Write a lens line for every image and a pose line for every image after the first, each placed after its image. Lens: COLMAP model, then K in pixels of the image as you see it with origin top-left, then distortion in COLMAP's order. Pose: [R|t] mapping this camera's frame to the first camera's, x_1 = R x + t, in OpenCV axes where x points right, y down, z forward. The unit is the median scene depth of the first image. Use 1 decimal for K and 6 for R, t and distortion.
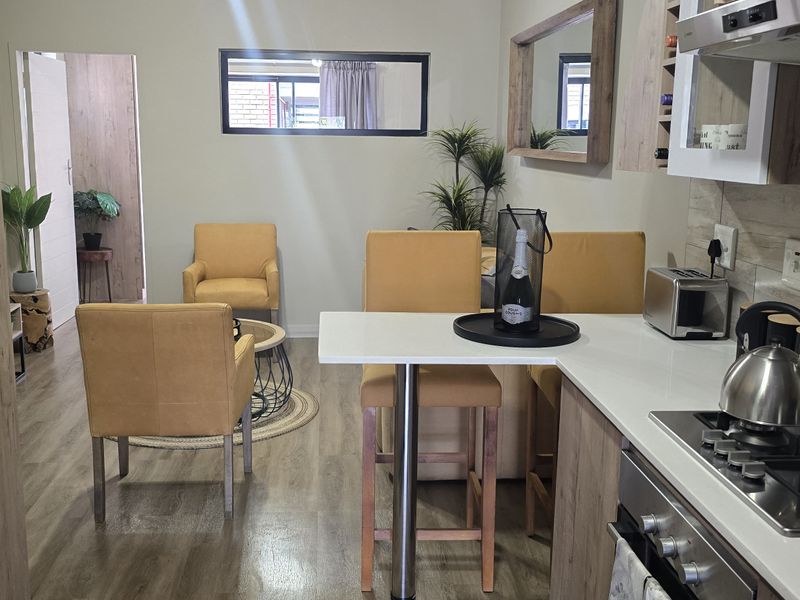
lens RADIAL K [[888.9, 0, 400.8], [0, 888.9, 299.7], [0, 0, 1]] dist [0.052043, 0.000000]
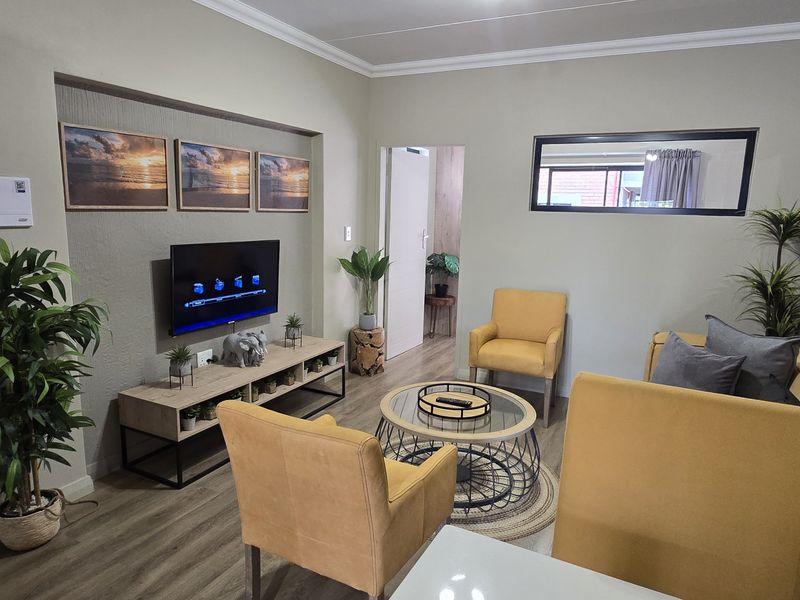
lens RADIAL K [[524.2, 0, 398.7], [0, 524.2, 306.2], [0, 0, 1]] dist [-0.017606, 0.006642]
pose [[0.845659, 0.106994, -0.522889, 0.018194], [-0.112706, 0.993407, 0.020993, -0.060438], [0.521688, 0.041180, 0.852142, 0.350524]]
